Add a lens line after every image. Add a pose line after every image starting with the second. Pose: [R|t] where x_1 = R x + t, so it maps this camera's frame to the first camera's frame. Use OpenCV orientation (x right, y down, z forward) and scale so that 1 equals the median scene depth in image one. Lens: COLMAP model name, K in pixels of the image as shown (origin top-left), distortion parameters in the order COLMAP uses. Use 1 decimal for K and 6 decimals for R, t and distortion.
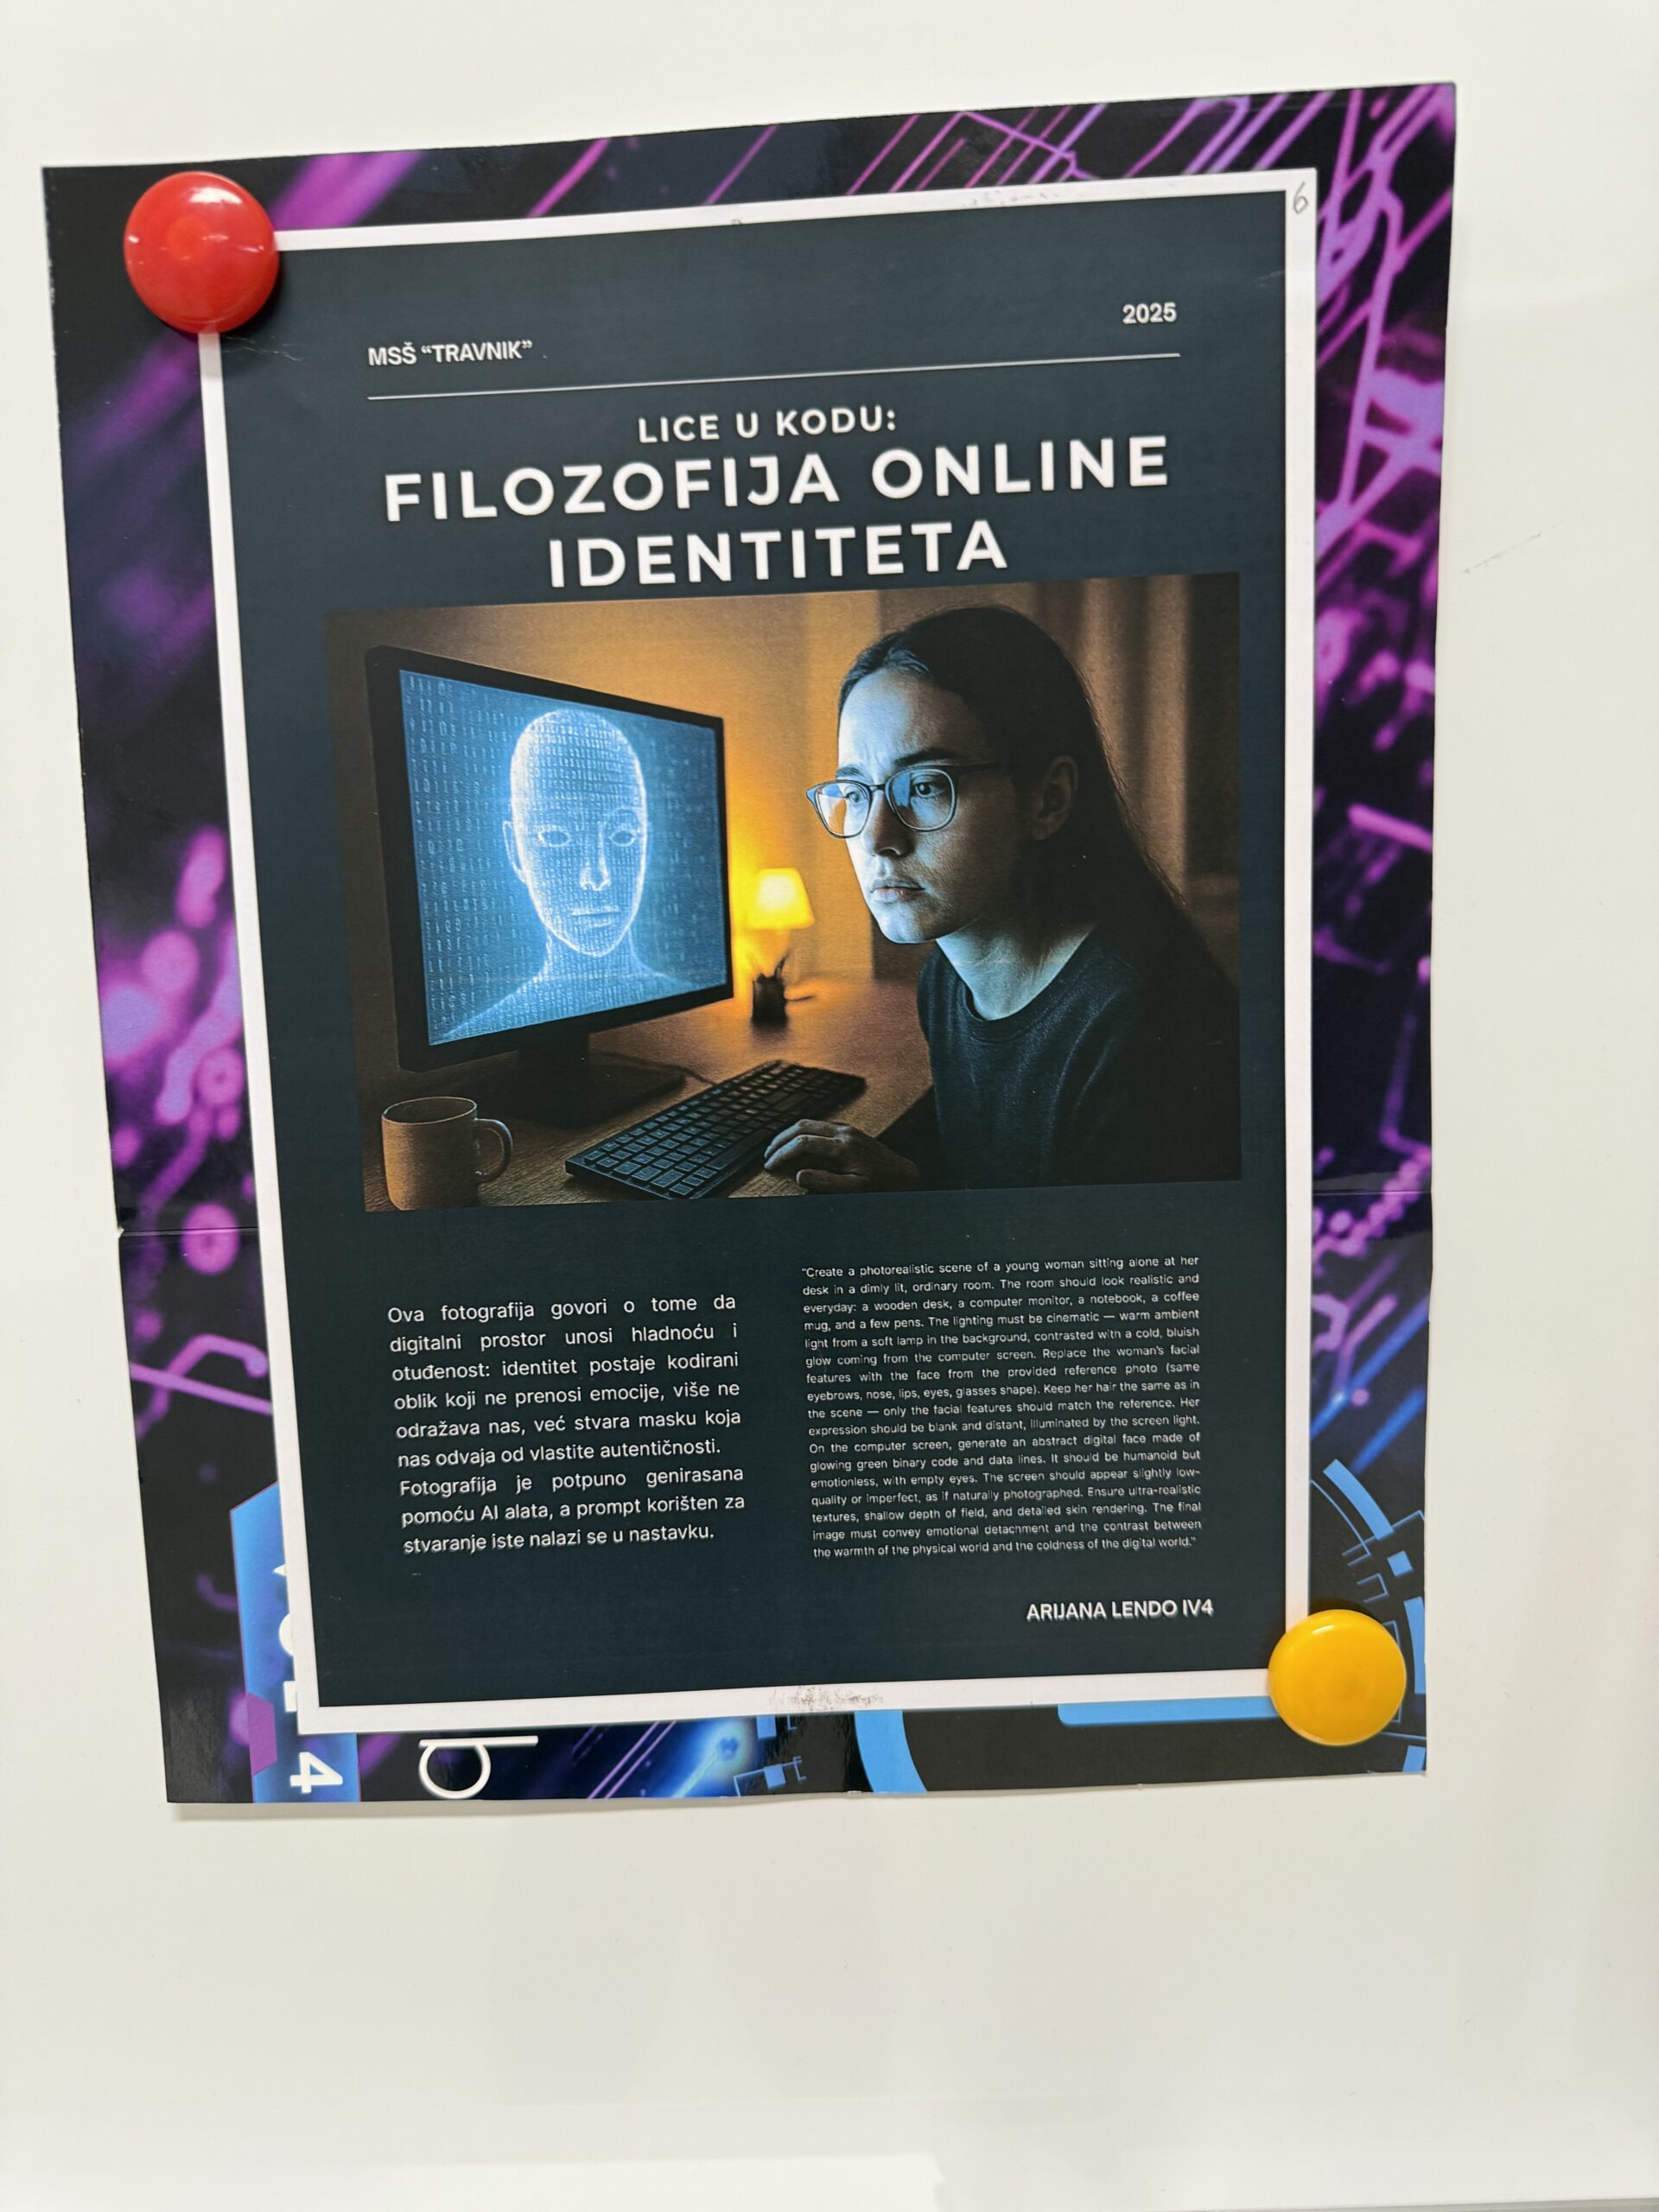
lens RADIAL K [[1543.2, 0, 814.0], [0, 1543.2, 1106.4], [0, 0, 1]] dist [-0.012563, -0.002253]
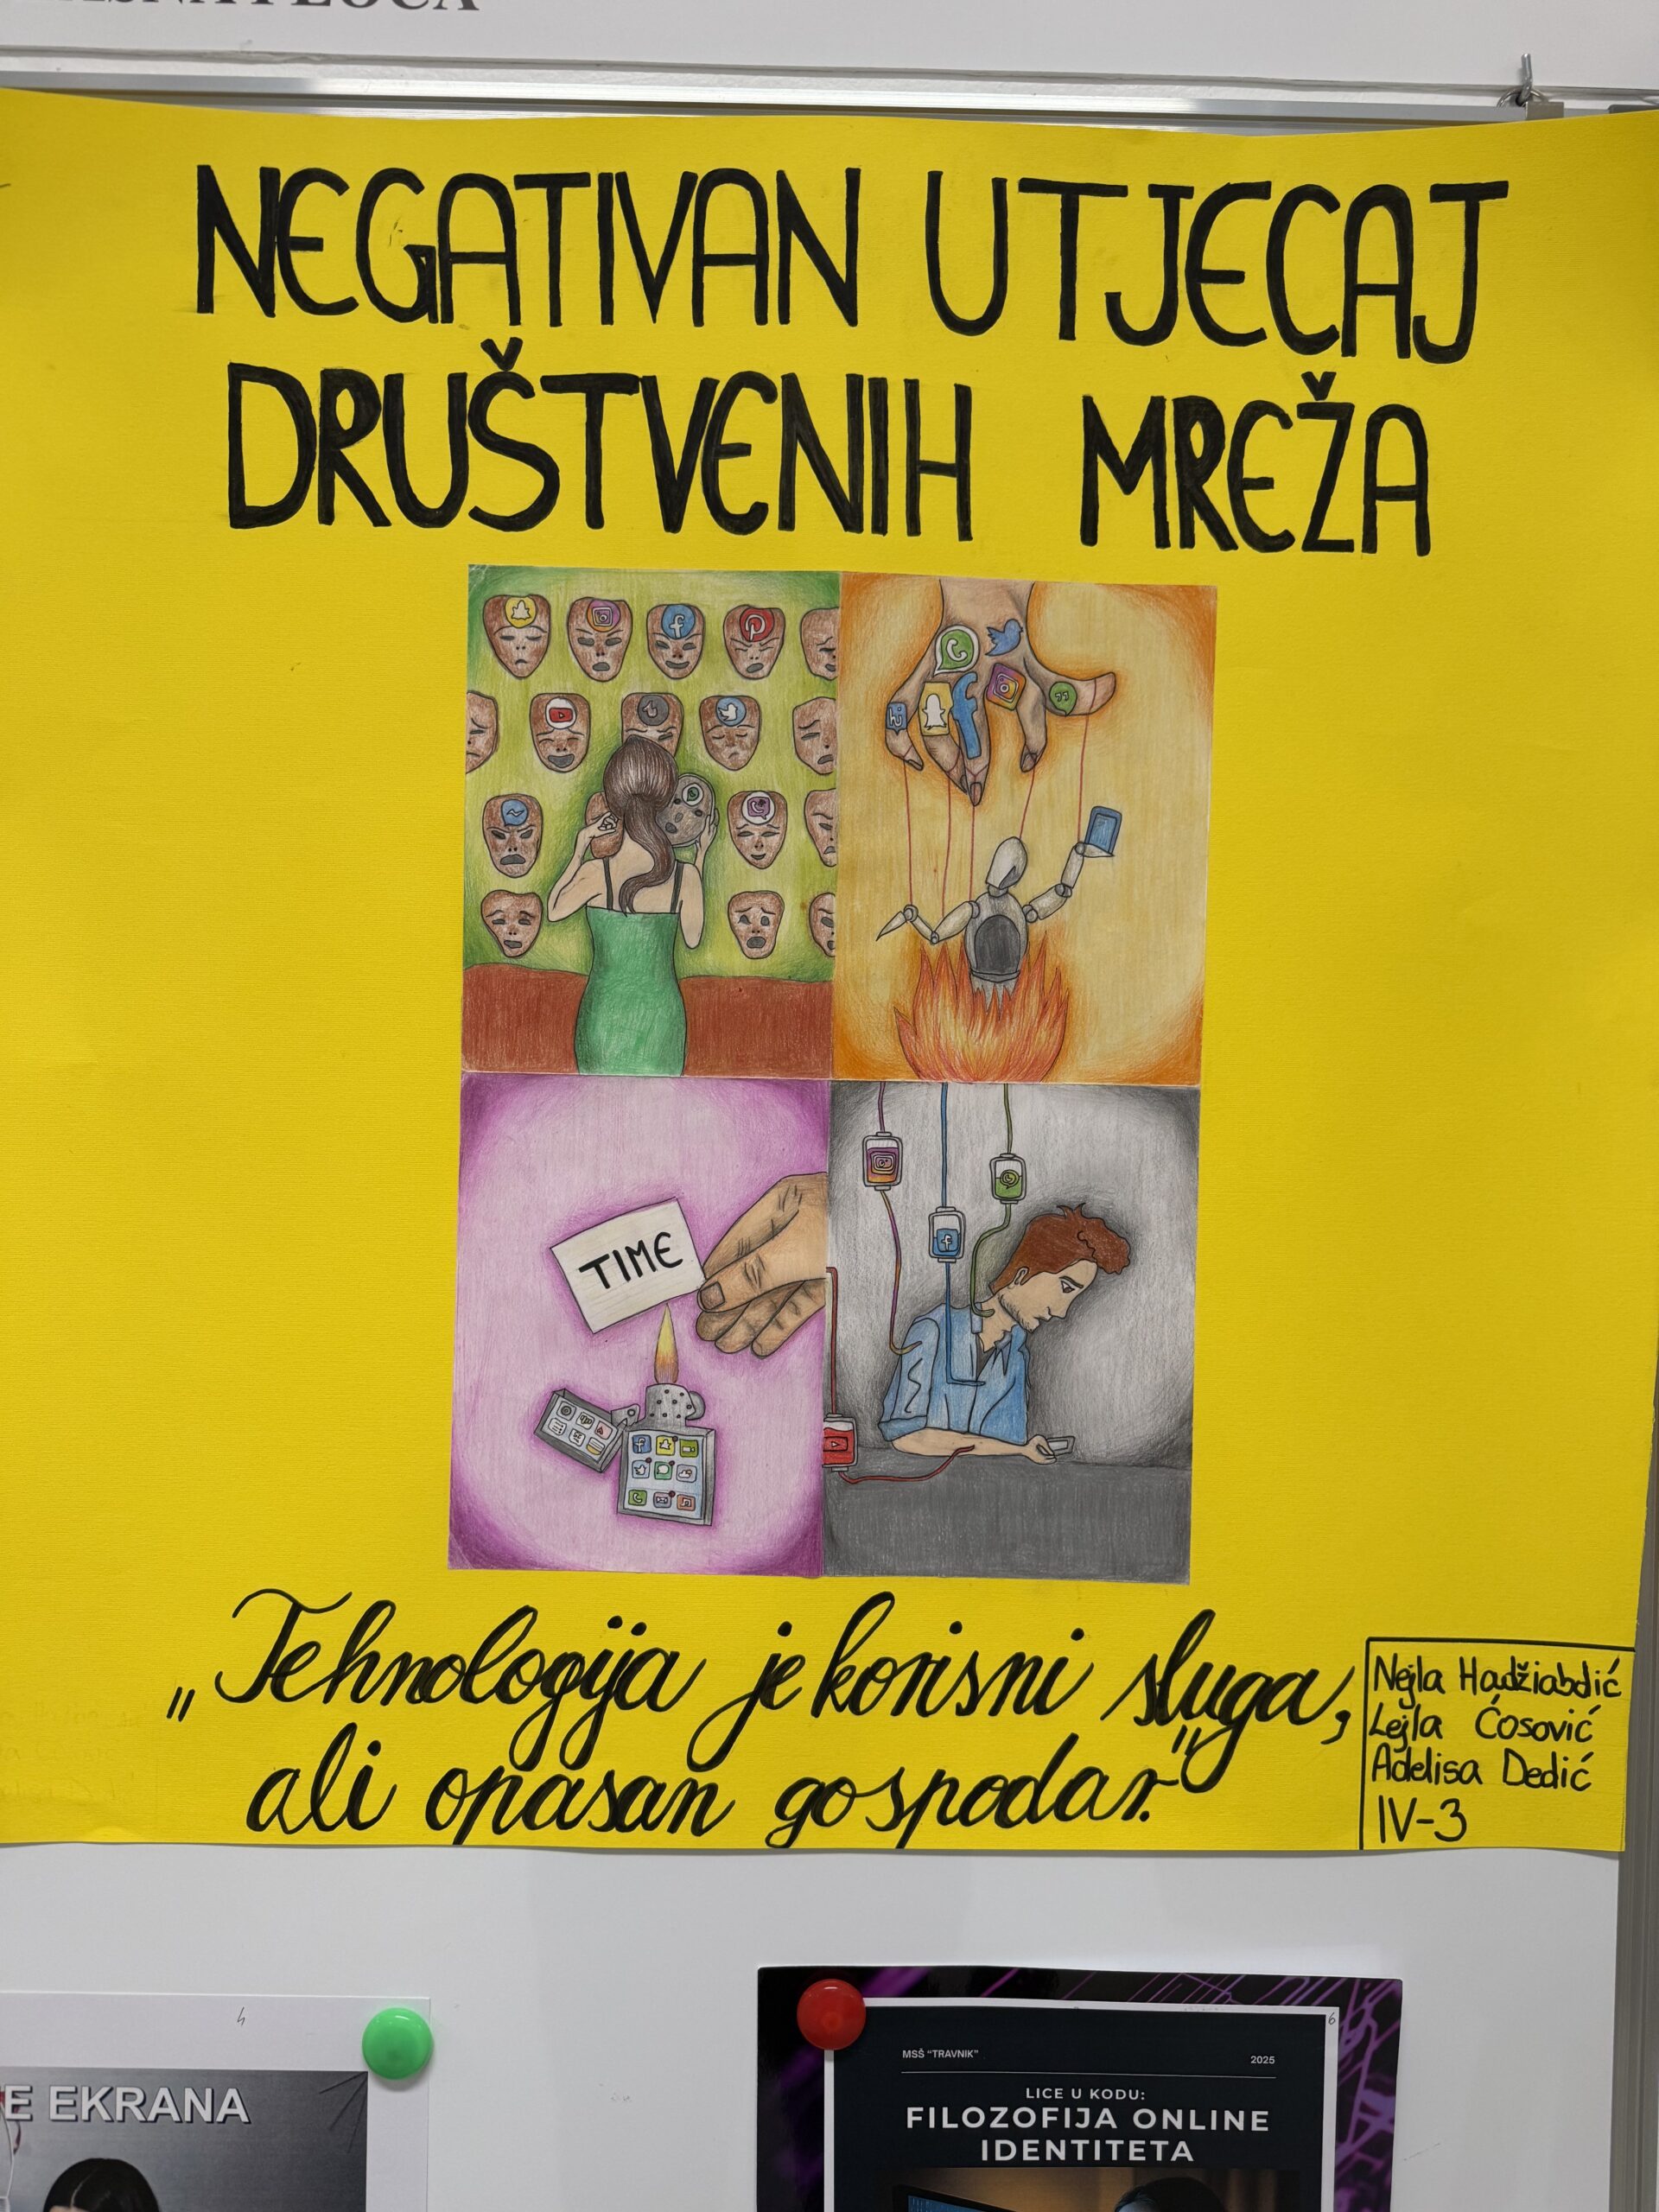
lens RADIAL K [[1543.2, 0, 845.2], [0, 1543.2, 1105.3], [0, 0, 1]] dist [-0.012563, -0.002253]
pose [[0.999200, 0.038214, 0.011770, -0.446626], [-0.037033, 0.995426, -0.088069, -1.623196], [-0.015081, 0.087563, 0.996045, -1.268299]]
